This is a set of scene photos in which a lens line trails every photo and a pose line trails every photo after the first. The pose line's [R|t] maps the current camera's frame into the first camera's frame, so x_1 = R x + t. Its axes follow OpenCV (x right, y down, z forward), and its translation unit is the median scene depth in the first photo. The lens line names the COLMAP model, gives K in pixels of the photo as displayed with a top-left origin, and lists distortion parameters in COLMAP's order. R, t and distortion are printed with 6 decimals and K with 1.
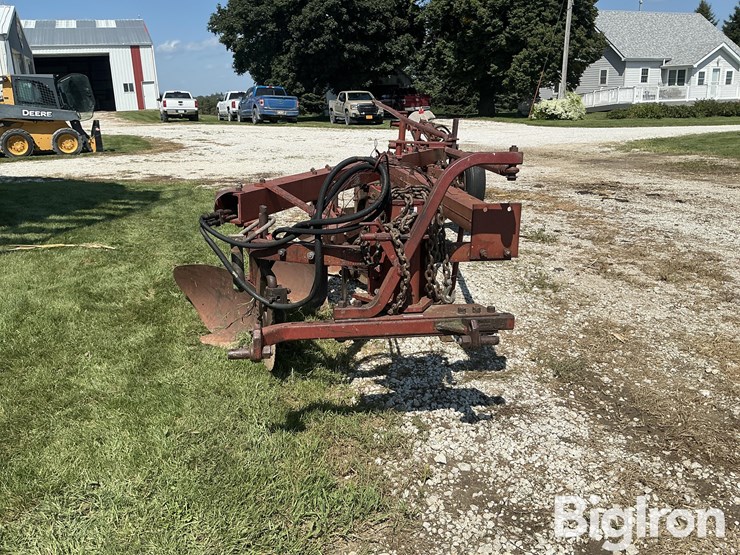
lens RADIAL K [[615.1, 0, 370.6], [0, 615.1, 279.9], [0, 0, 1]] dist [0.137110, -0.276969]
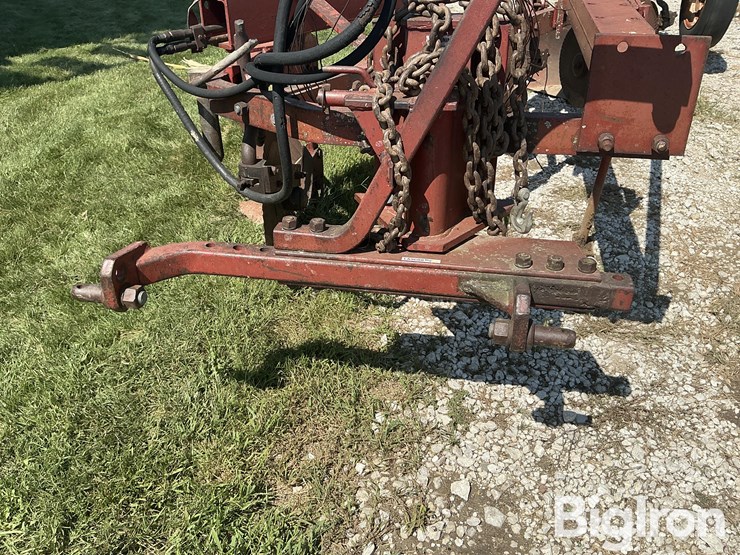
lens RADIAL K [[619.1, 0, 372.0], [0, 619.1, 278.4], [0, 0, 1]] dist [0.110897, -0.223379]
pose [[0.935106, 0.163387, -0.314456, 0.031284], [-0.070466, 0.955379, 0.286855, -0.011824], [0.347292, -0.246081, 0.904893, 0.078959]]
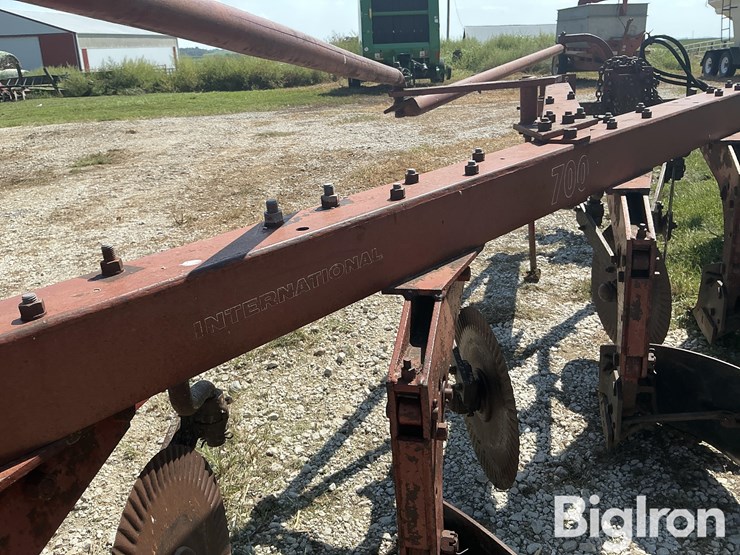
lens RADIAL K [[619.1, 0, 372.0], [0, 619.1, 278.4], [0, 0, 1]] dist [0.110897, -0.223379]
pose [[-0.905202, -0.092500, 0.414792, -0.009770], [0.174804, 0.808597, 0.561796, -0.109018], [-0.387366, 0.581047, -0.715774, 0.422630]]
